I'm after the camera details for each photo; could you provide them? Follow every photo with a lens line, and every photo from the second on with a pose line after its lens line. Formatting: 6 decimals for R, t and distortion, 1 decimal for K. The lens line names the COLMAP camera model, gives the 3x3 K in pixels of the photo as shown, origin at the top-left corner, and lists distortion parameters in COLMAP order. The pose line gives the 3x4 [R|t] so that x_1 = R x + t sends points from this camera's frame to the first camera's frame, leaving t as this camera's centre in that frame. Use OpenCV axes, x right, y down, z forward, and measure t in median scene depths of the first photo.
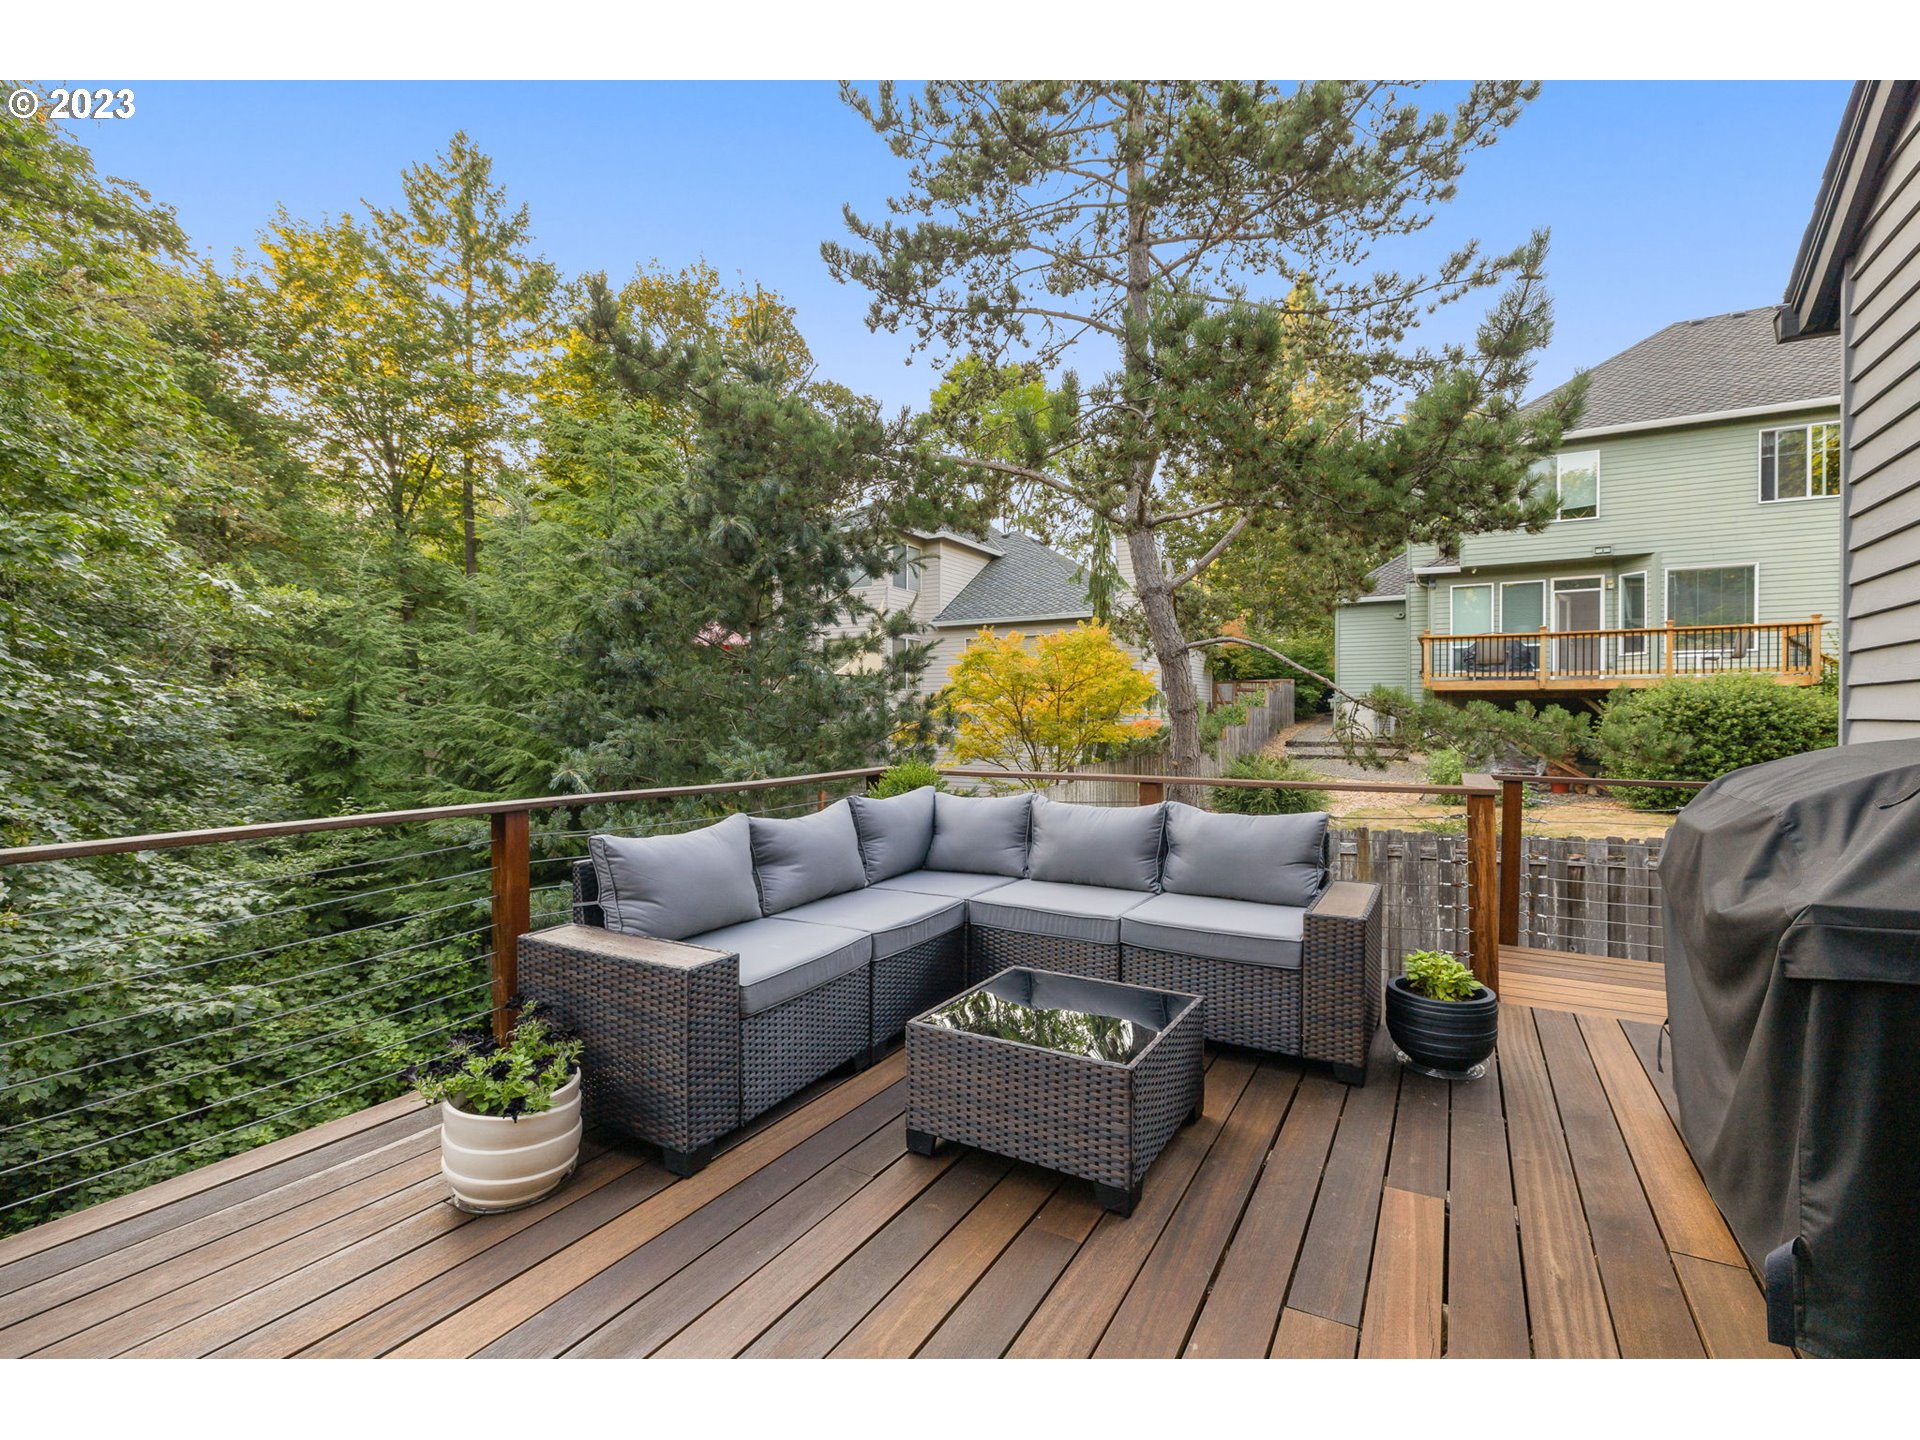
lens RADIAL K [[901.8, 0, 966.8], [0, 901.8, 708.3], [0, 0, 1]] dist [-0.011450, 0.000043]
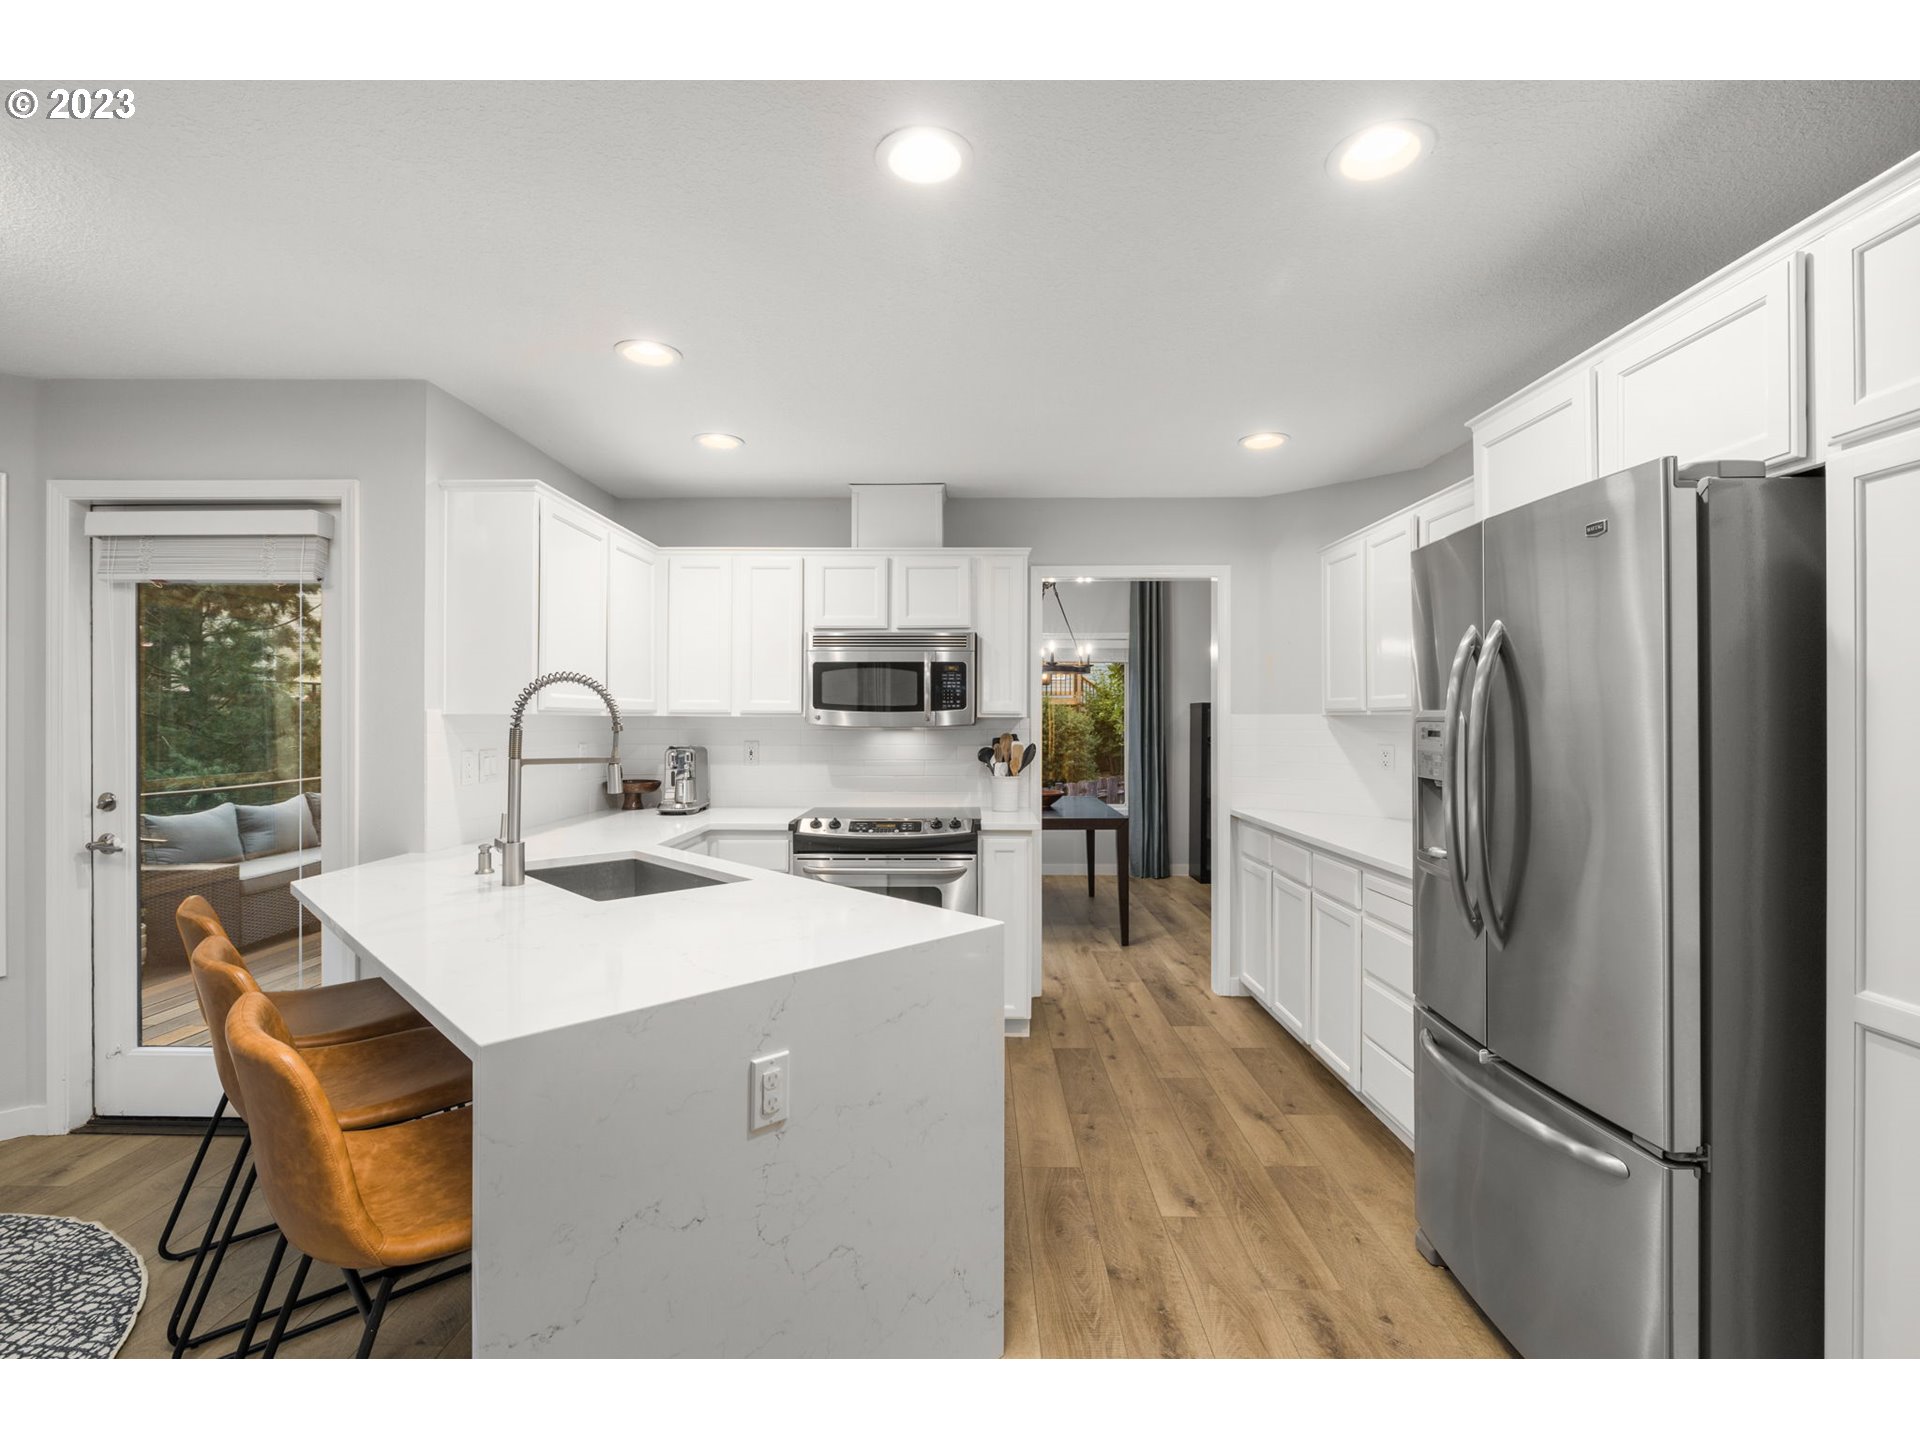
lens RADIAL K [[870.7, 0, 956.2], [0, 870.7, 720.5], [0, 0, 1]] dist [-0.005304, 0.000478]
pose [[0.873499, -0.002509, 0.486819, 0.037065], [-0.001523, 0.999968, 0.007886, -0.013466], [-0.486823, -0.007630, 0.873467, -0.264675]]
